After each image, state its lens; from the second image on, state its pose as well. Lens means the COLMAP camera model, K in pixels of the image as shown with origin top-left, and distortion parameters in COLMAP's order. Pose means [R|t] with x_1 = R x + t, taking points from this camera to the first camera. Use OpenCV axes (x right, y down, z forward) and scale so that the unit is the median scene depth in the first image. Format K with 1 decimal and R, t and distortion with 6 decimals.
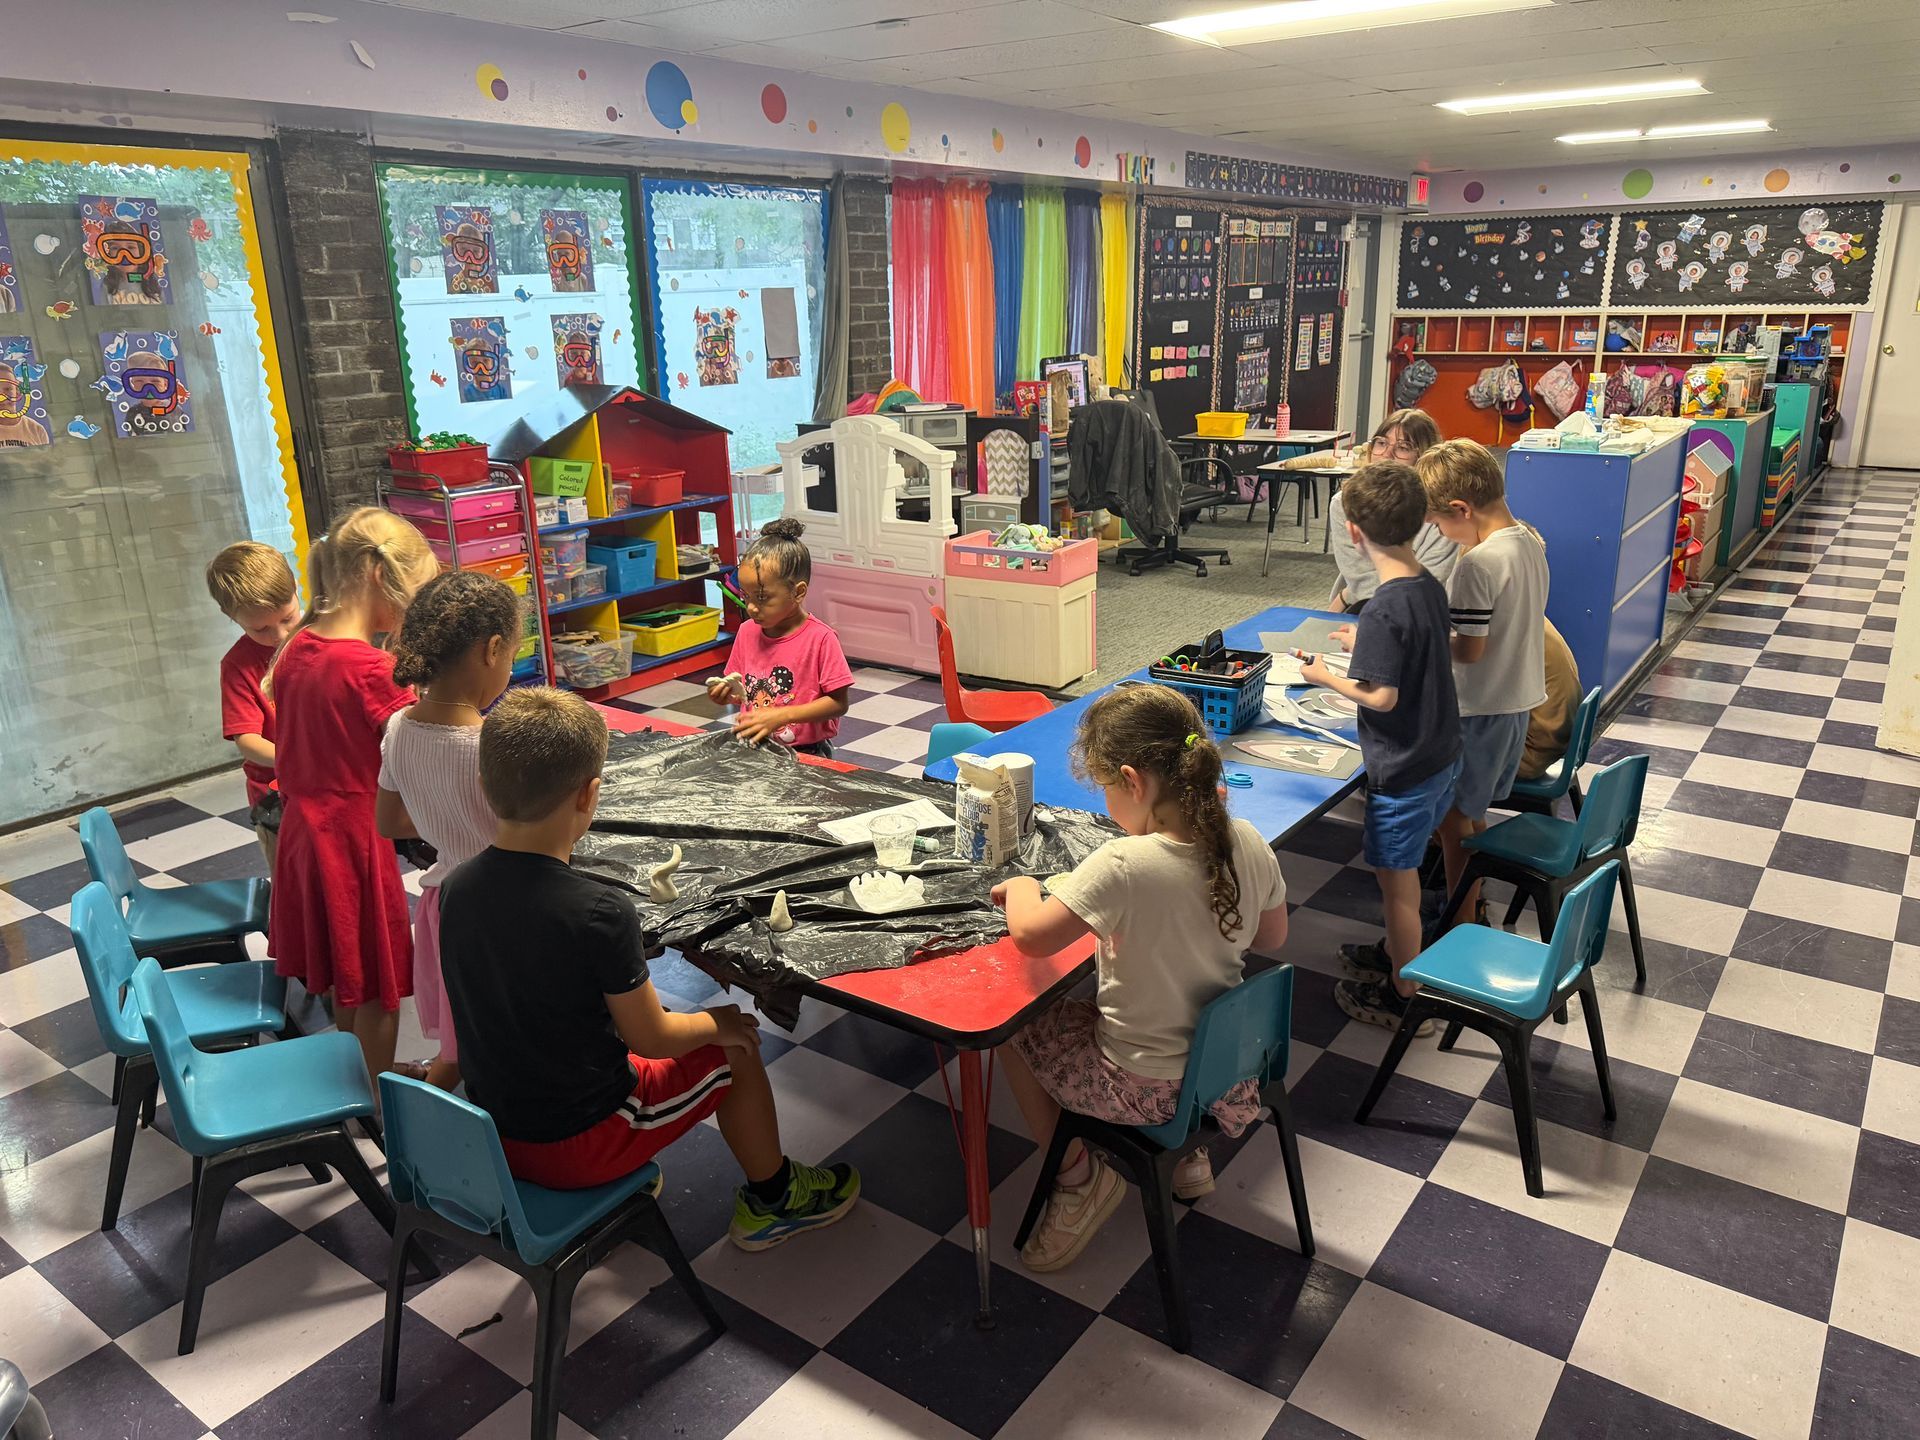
lens RADIAL K [[1351.4, 0, 960.0], [0, 1351.4, 720.0], [0, 0, 1]] dist [-0.004384, -0.004338]
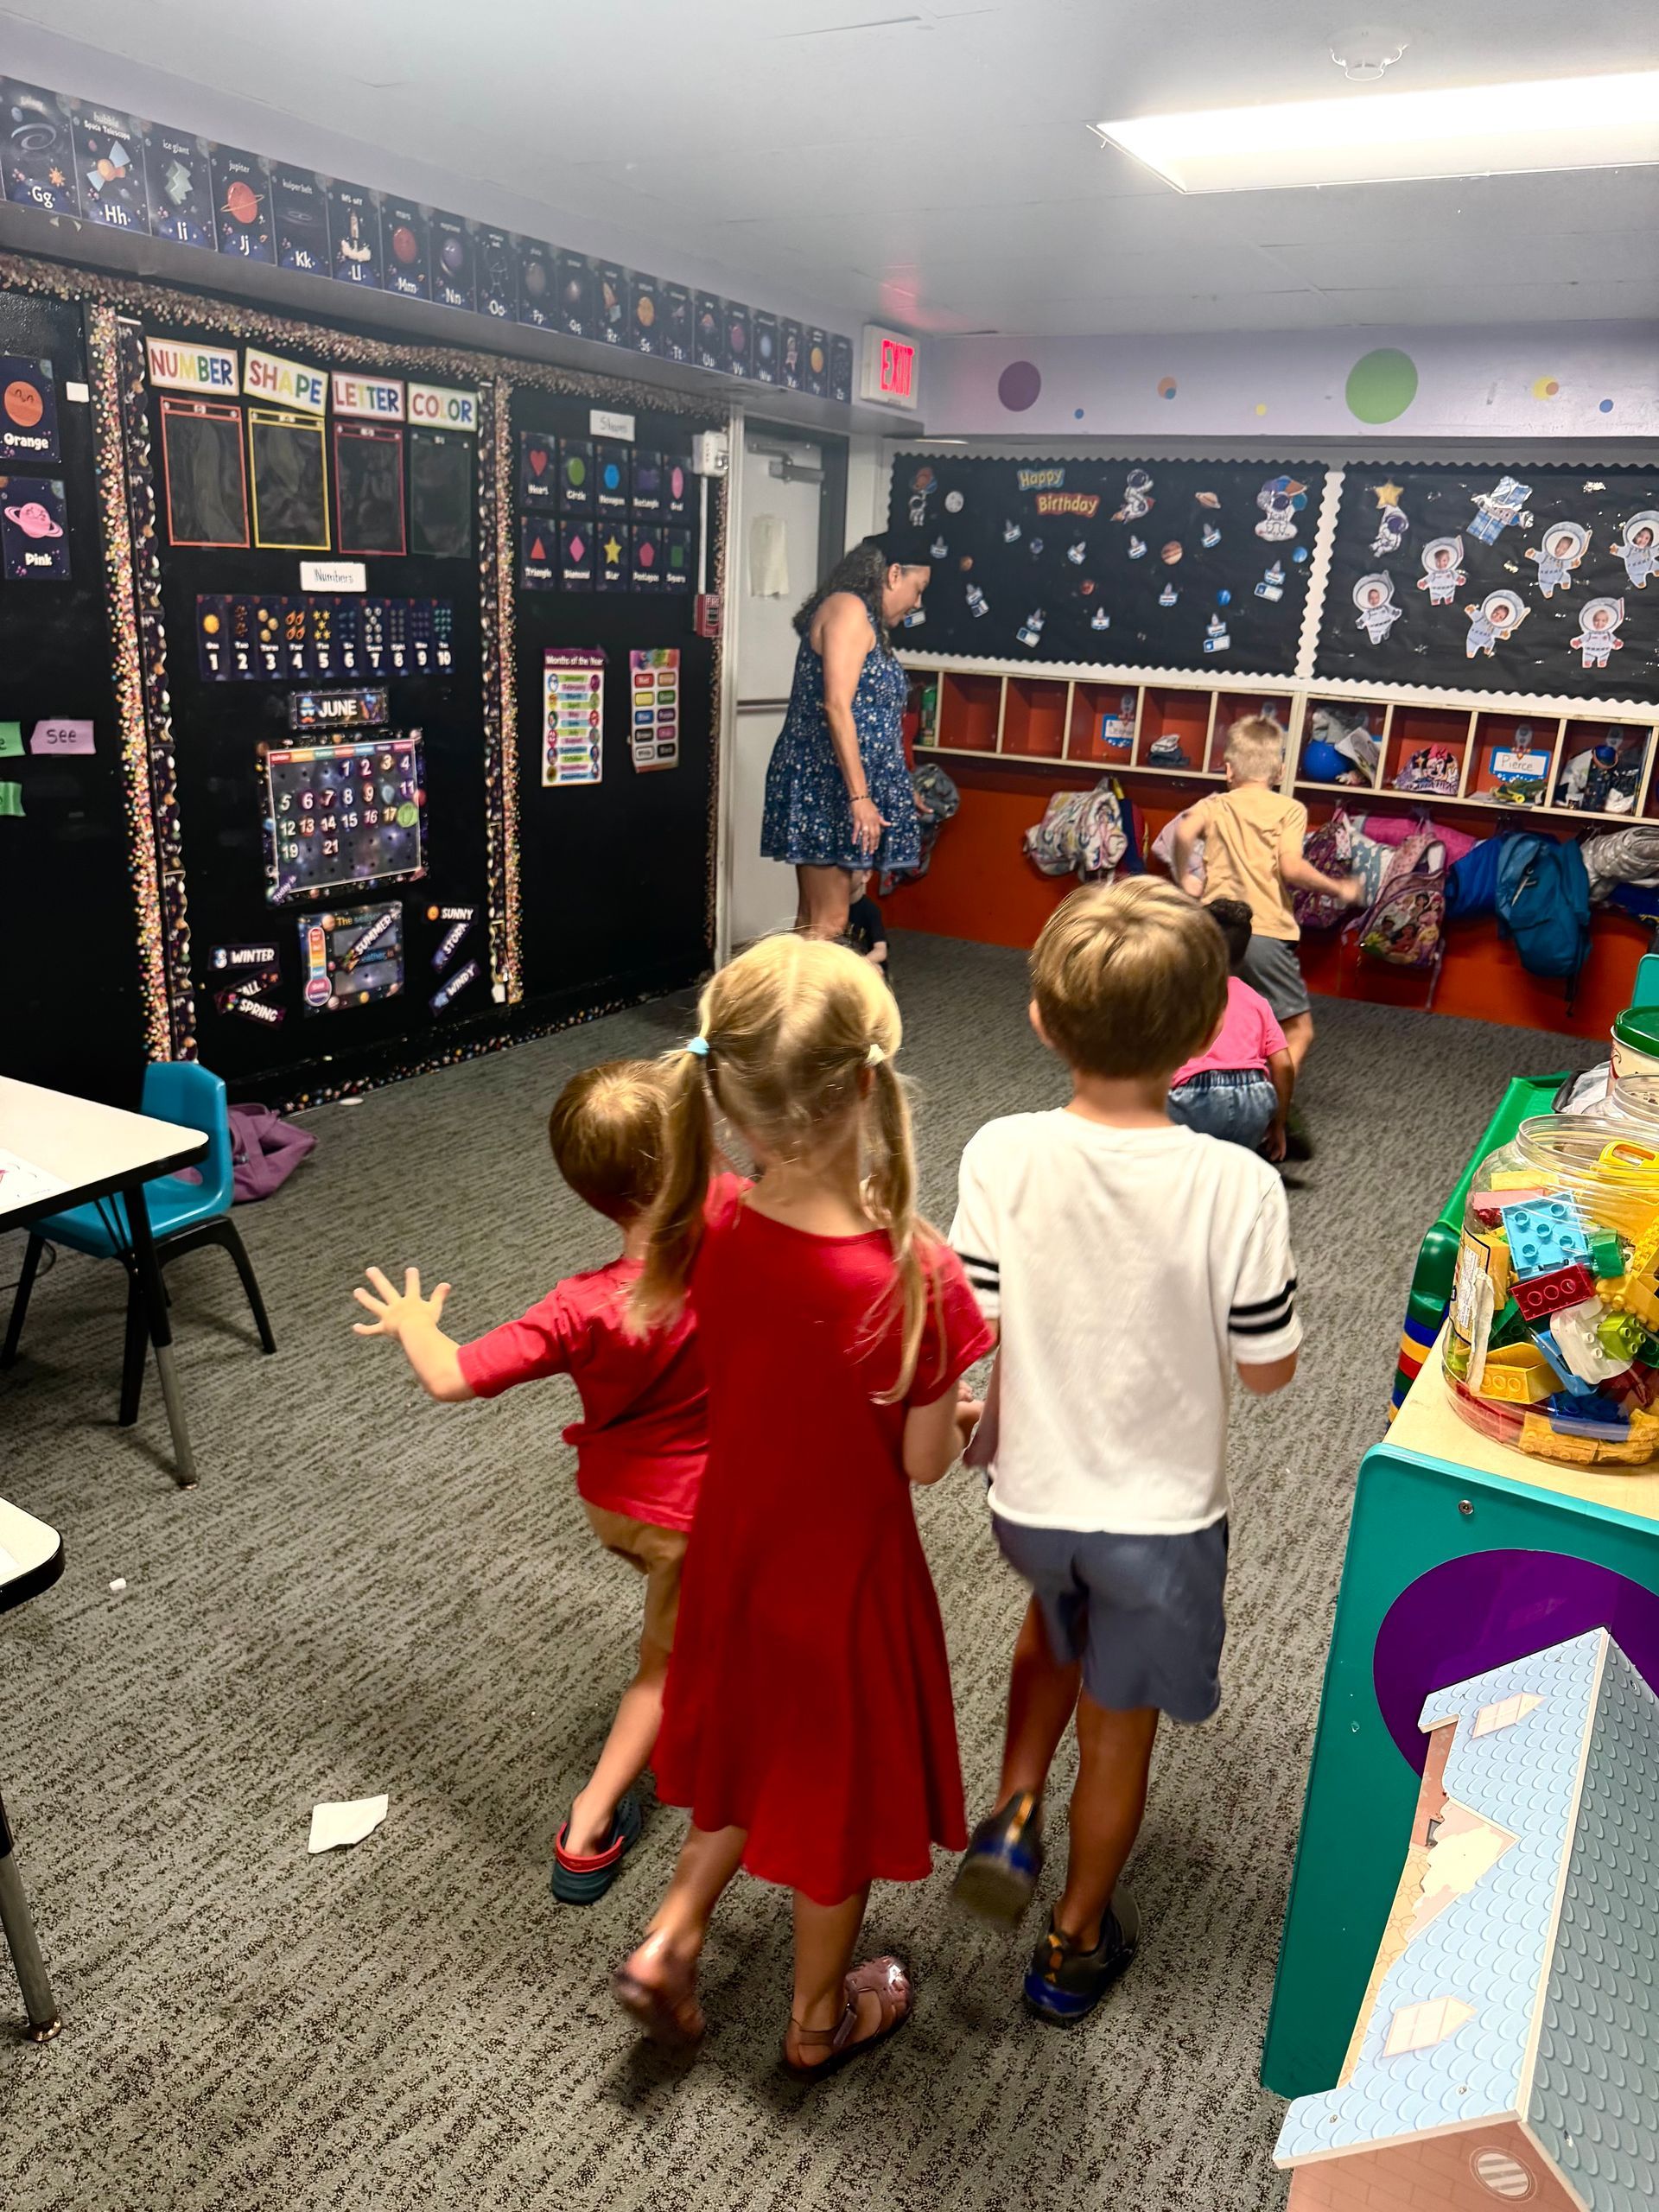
lens RADIAL K [[1602.9, 0, 829.5], [0, 1602.9, 1106.0], [0, 0, 1]] dist [0.087870, -0.194749]
pose [[0.991611, 0.041925, 0.122270, 0.271010], [-0.042572, 0.999090, 0.002690, -0.164962], [-0.122046, -0.007873, 0.992493, 0.504014]]
